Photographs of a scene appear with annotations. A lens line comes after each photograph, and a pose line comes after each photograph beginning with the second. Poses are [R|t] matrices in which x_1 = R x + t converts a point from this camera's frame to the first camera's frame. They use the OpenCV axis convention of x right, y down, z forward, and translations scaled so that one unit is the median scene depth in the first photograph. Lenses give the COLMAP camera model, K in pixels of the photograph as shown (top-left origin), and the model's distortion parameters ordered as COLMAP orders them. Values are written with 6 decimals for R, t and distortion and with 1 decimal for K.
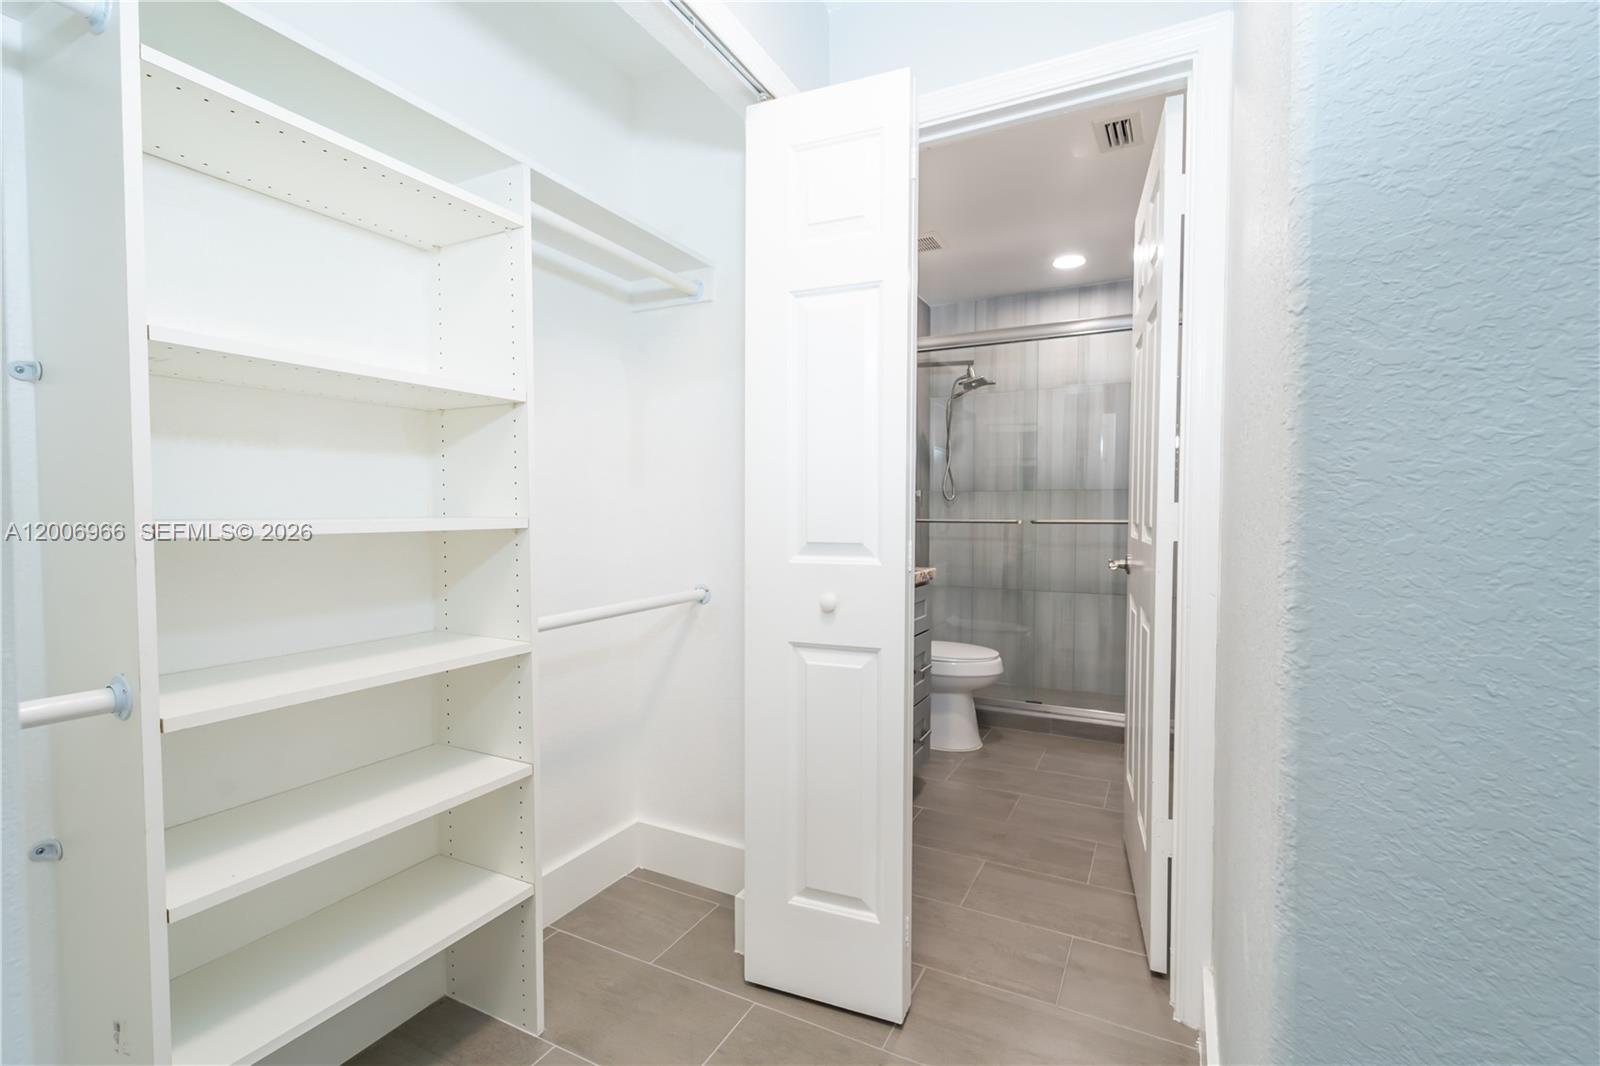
lens RADIAL K [[742.5, 0, 800.0], [0, 742.5, 533.0], [0, 0, 1]] dist [0.018608, -0.012350]
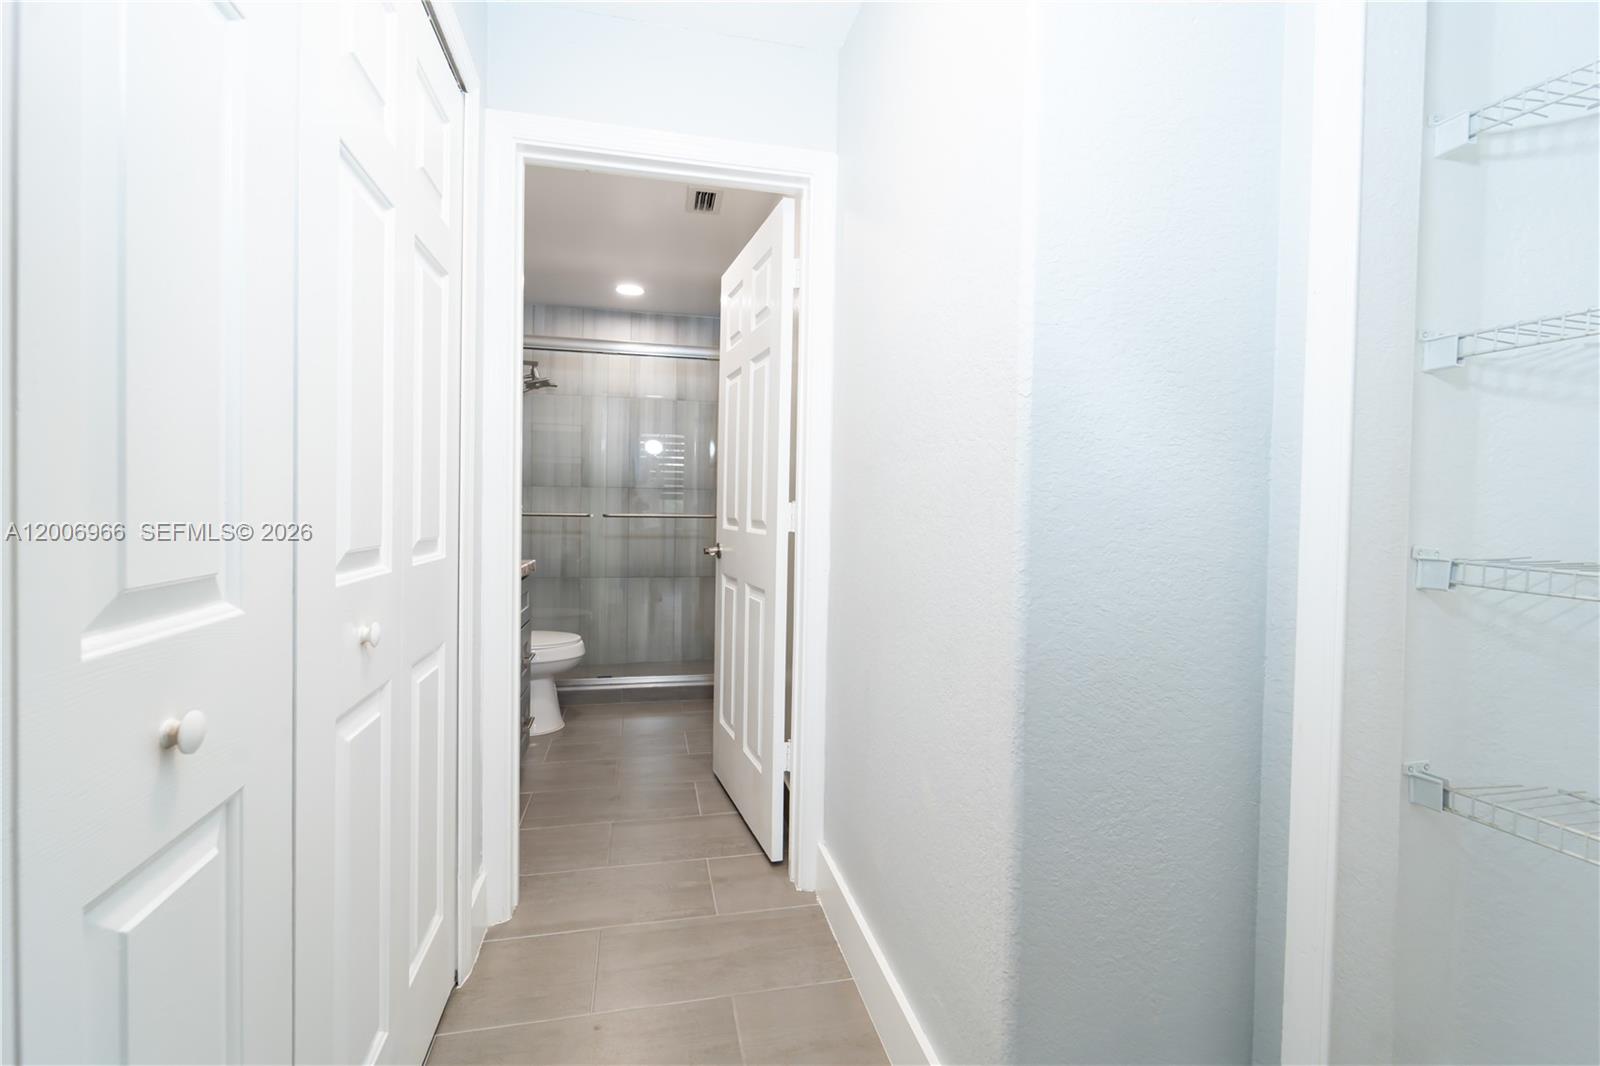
lens RADIAL K [[686.7, 0, 796.5], [0, 686.7, 520.1], [0, 0, 1]] dist [-0.001978, -0.000287]
pose [[0.769416, -0.003277, 0.638740, -0.122656], [0.007702, 0.999962, -0.004147, -0.001892], [-0.638702, 0.008110, 0.769411, 0.023481]]
